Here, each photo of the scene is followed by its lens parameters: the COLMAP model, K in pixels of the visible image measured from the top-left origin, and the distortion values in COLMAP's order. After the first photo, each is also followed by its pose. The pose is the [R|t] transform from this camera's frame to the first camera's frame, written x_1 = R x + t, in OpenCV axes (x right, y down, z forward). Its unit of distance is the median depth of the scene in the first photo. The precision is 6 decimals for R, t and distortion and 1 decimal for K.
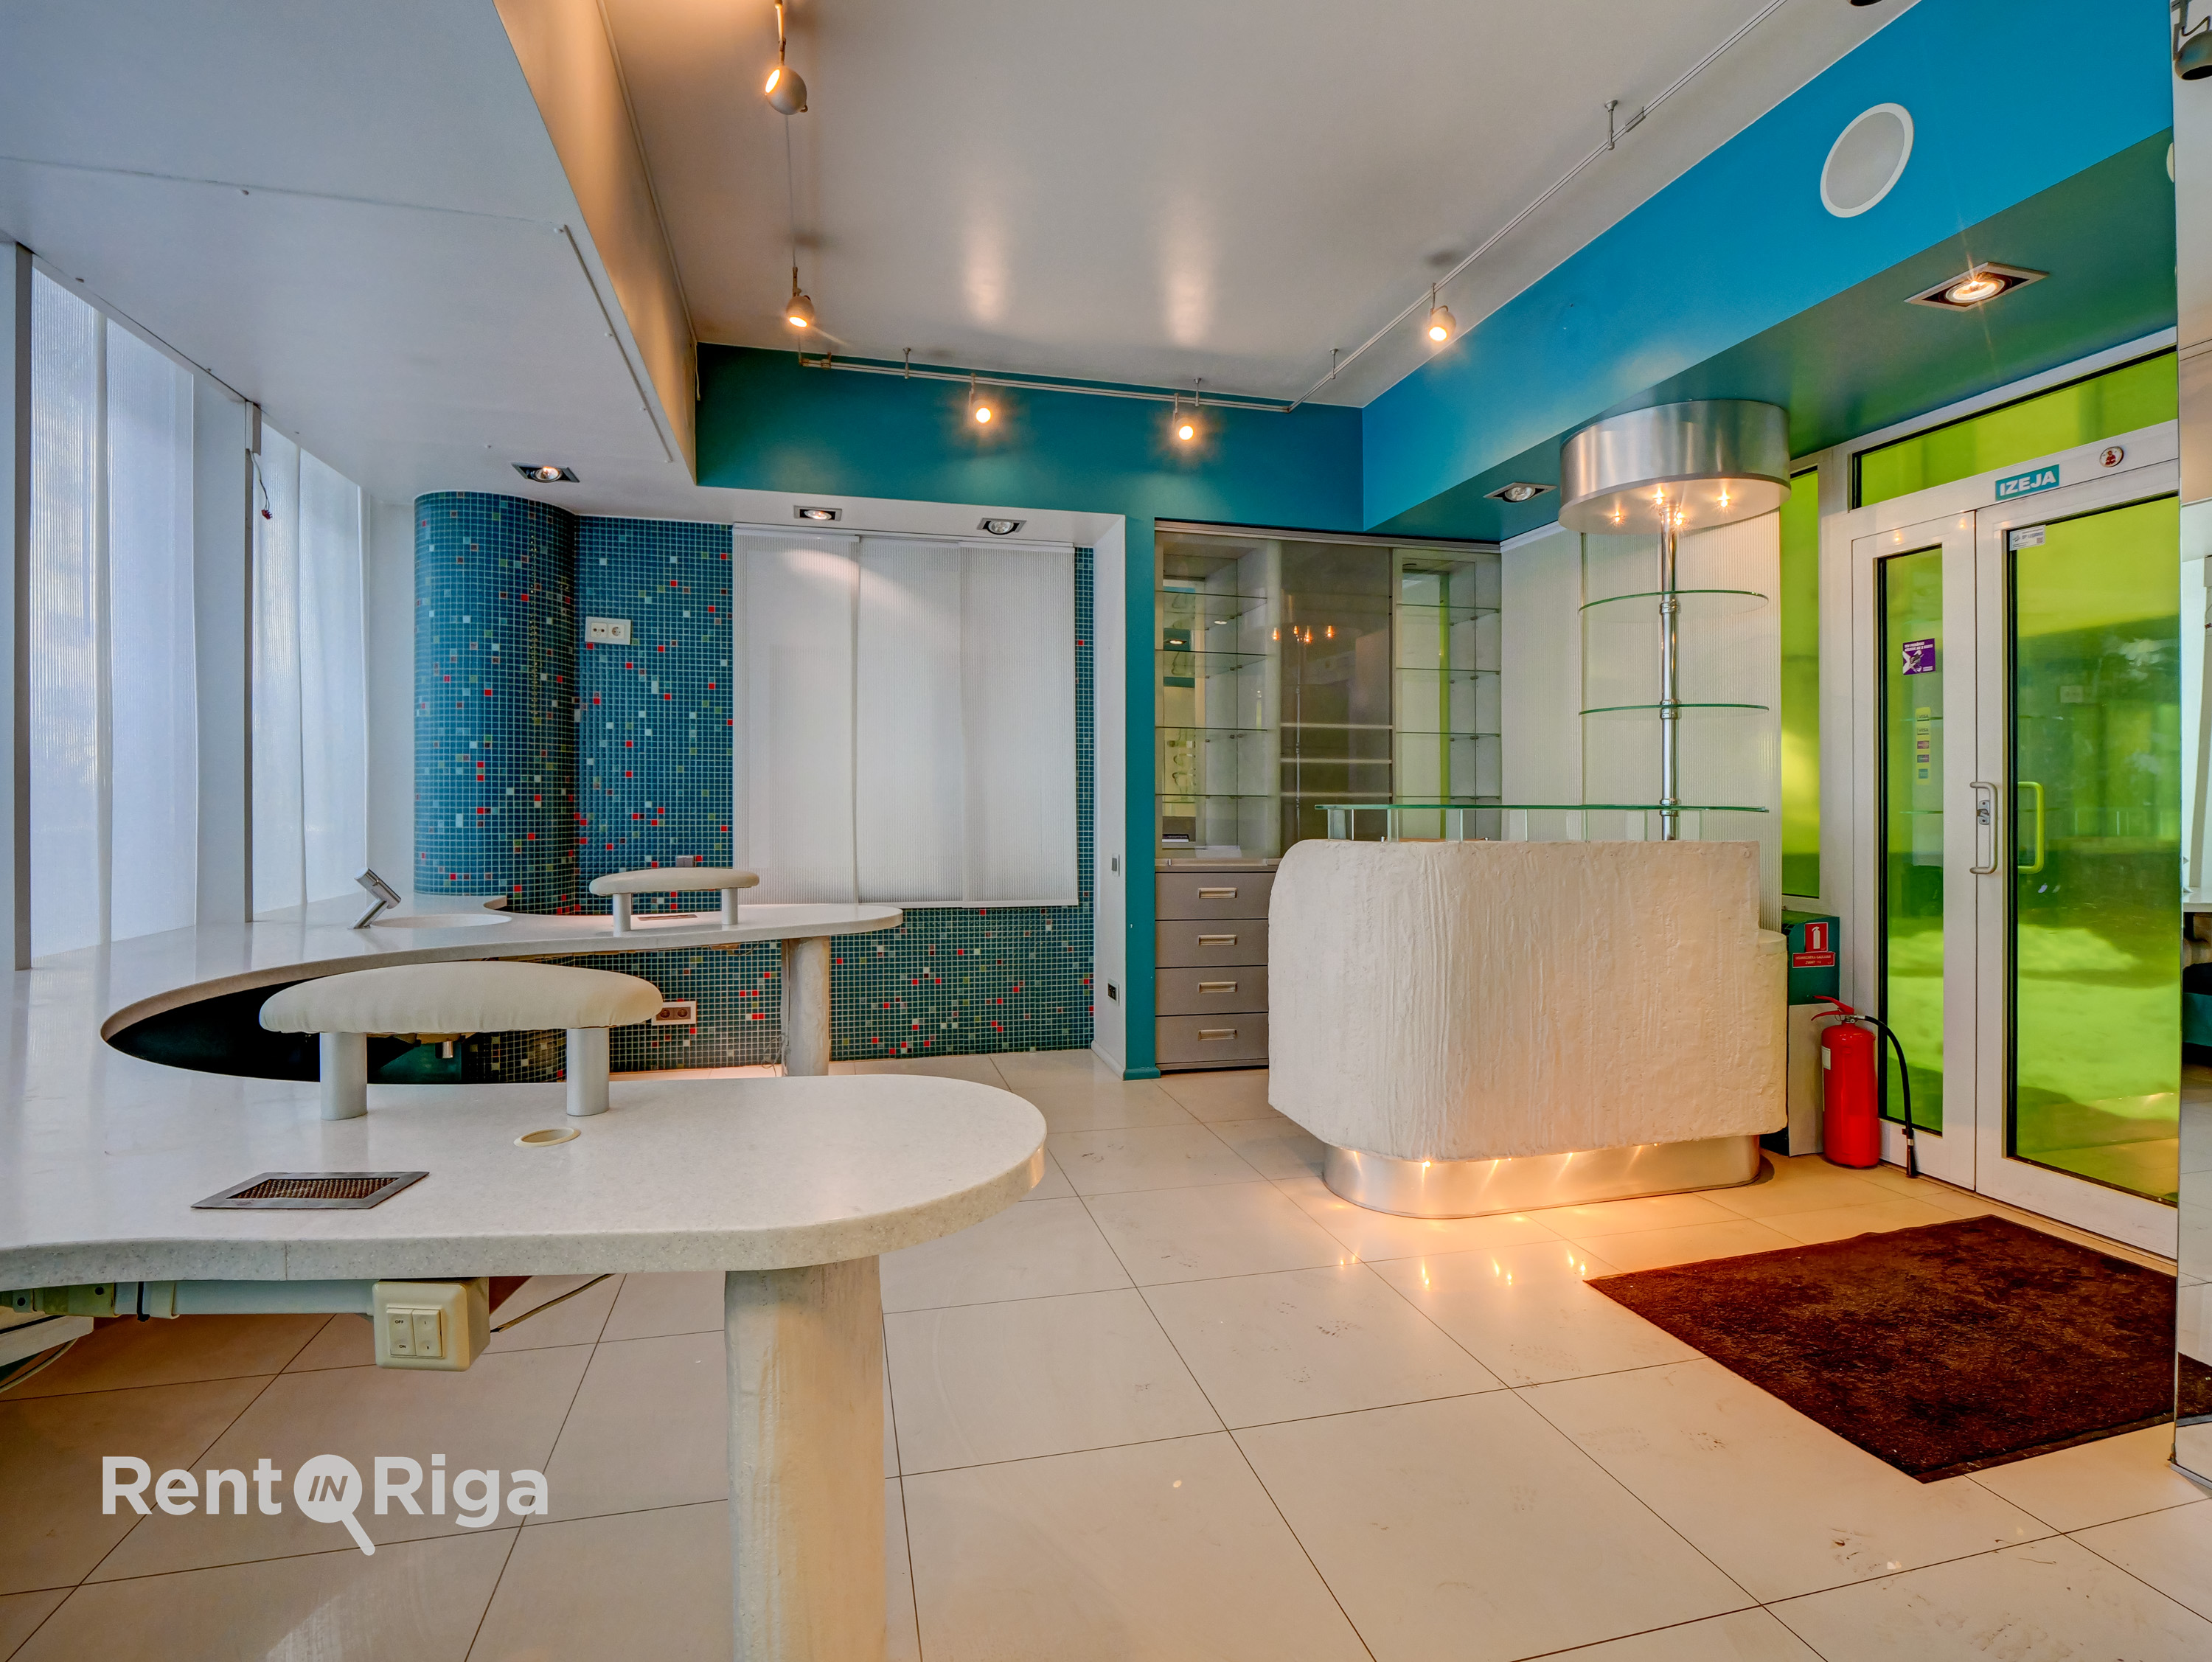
lens RADIAL K [[1072.1, 0, 1103.1], [0, 1072.1, 811.6], [0, 0, 1]] dist [-0.004346, -0.000502]
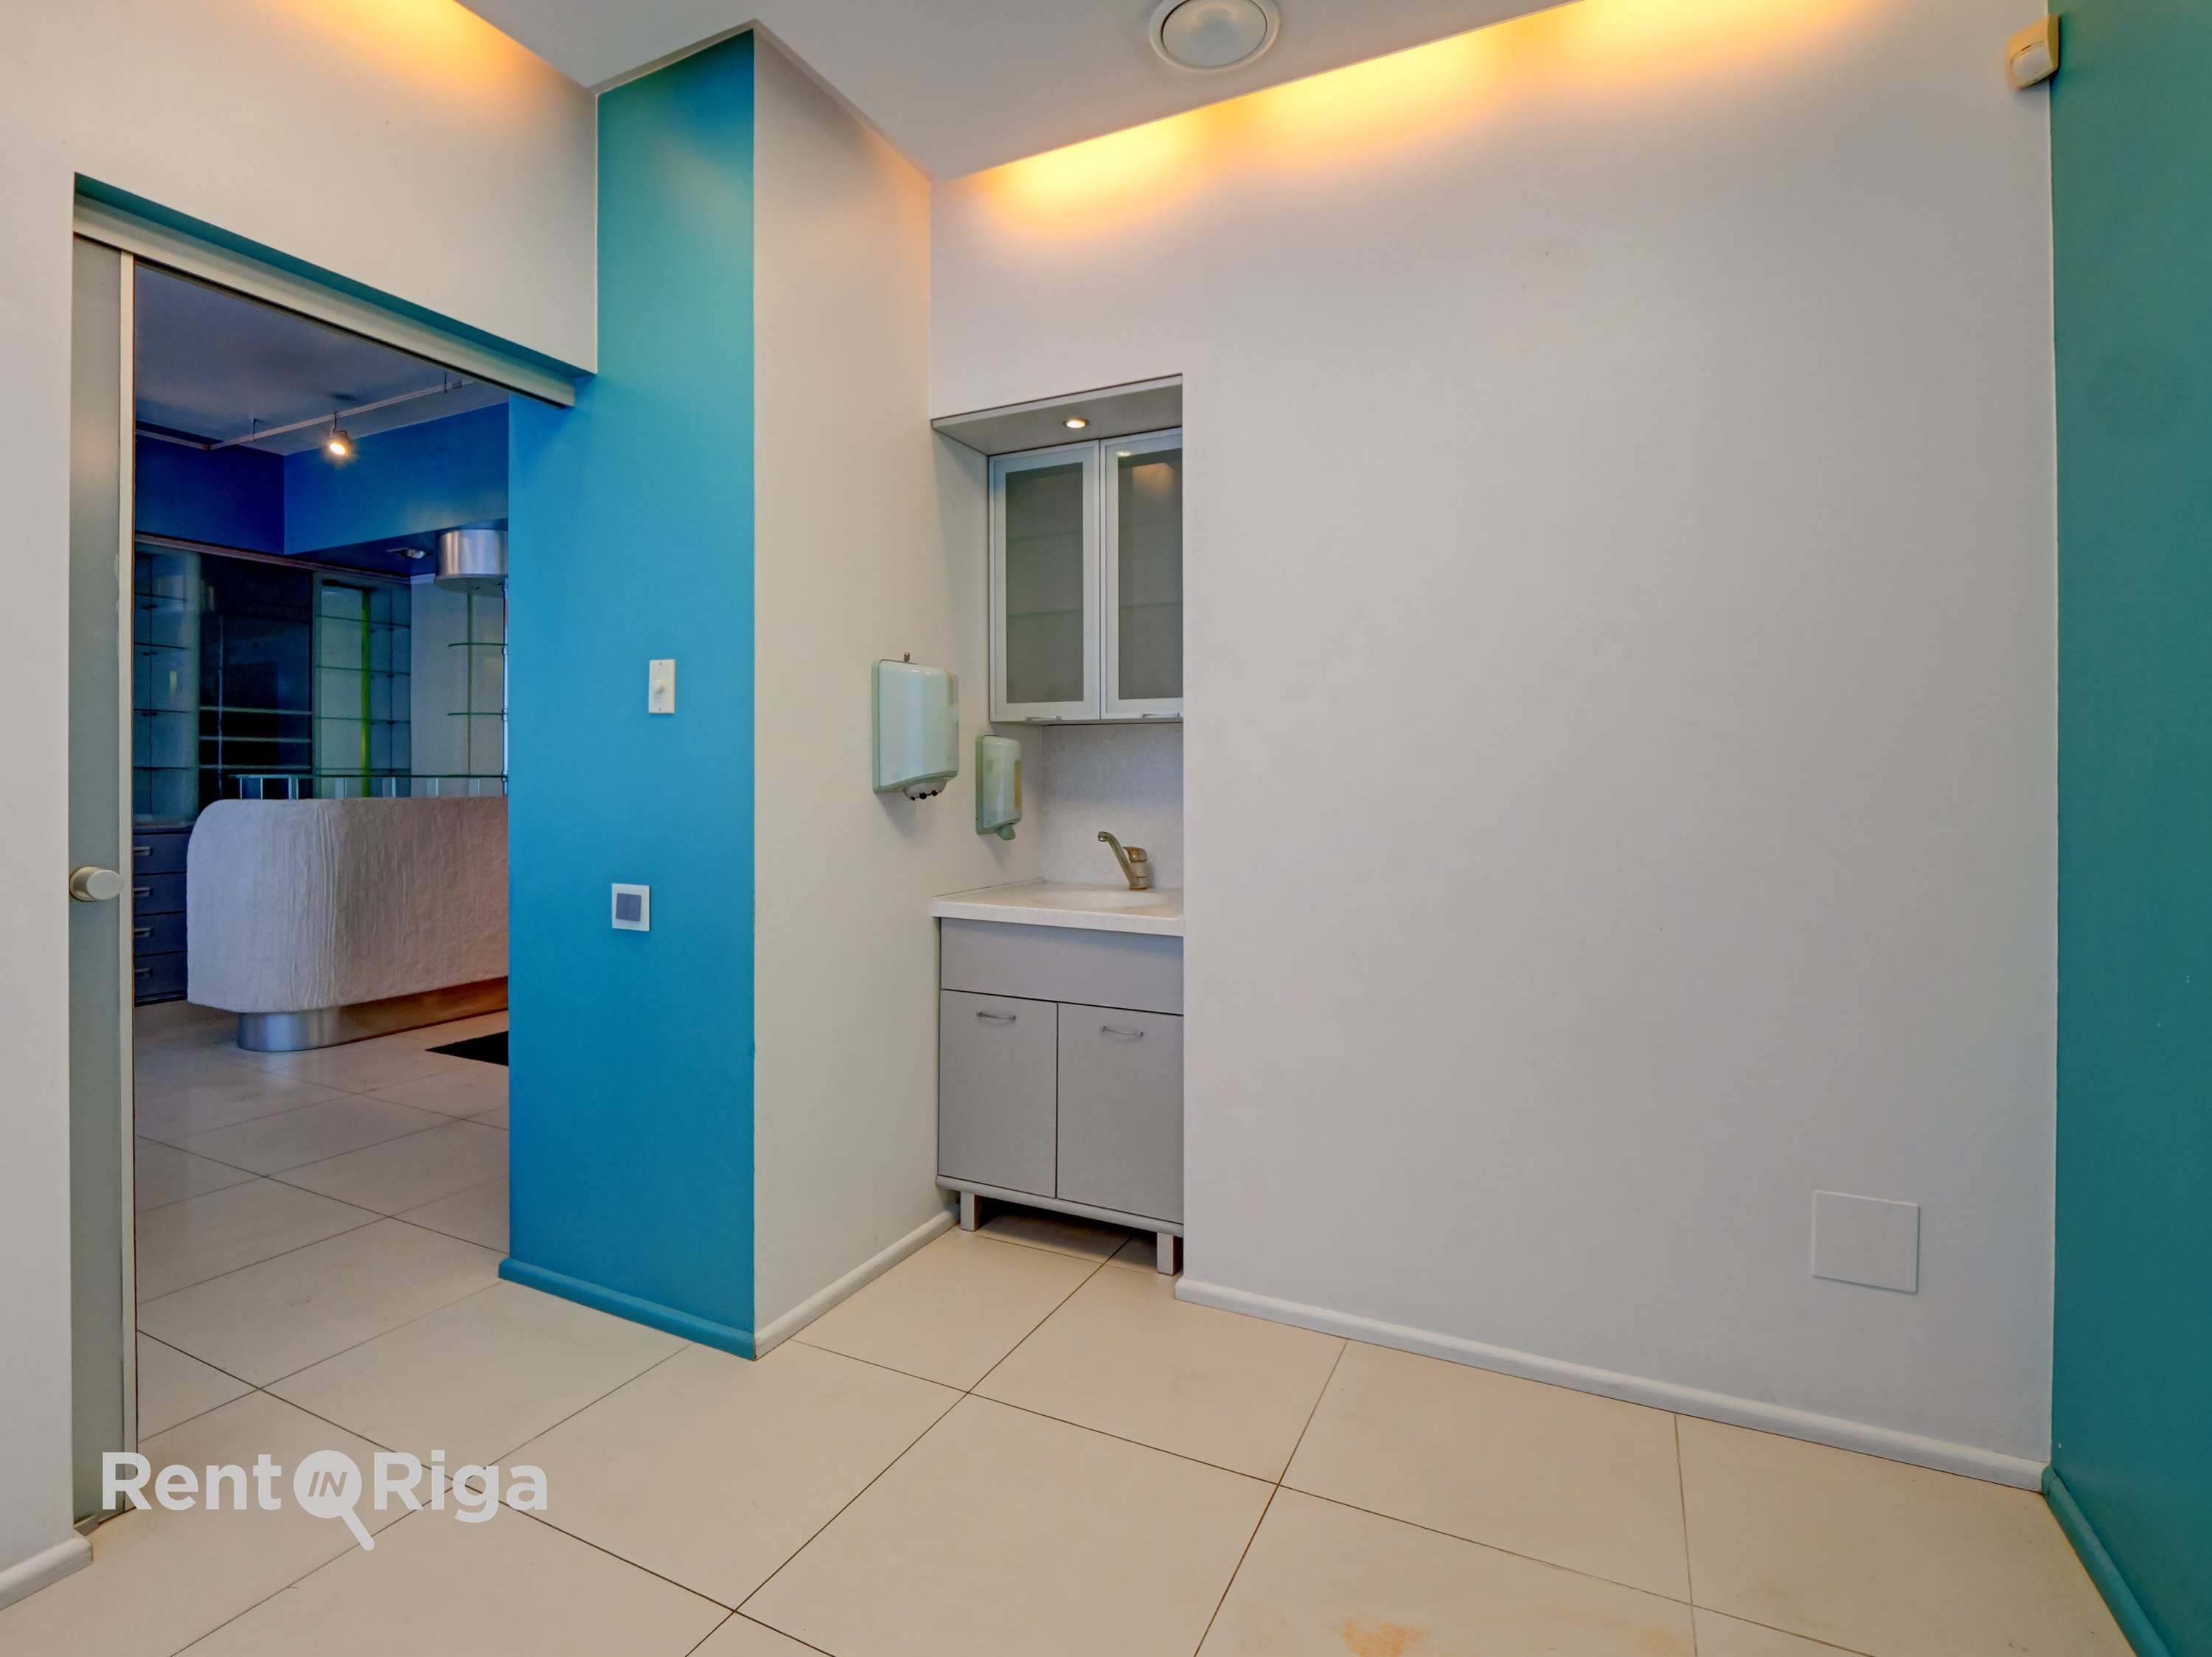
lens RADIAL K [[1072.1, 0, 1062.8], [0, 1072.1, 763.0], [0, 0, 1]] dist [-0.004346, -0.000502]
pose [[0.665944, 0.005144, 0.745984, -0.080294], [0.008856, 0.999851, -0.014800, 0.005428], [-0.745949, 0.016463, 0.665800, -0.498283]]
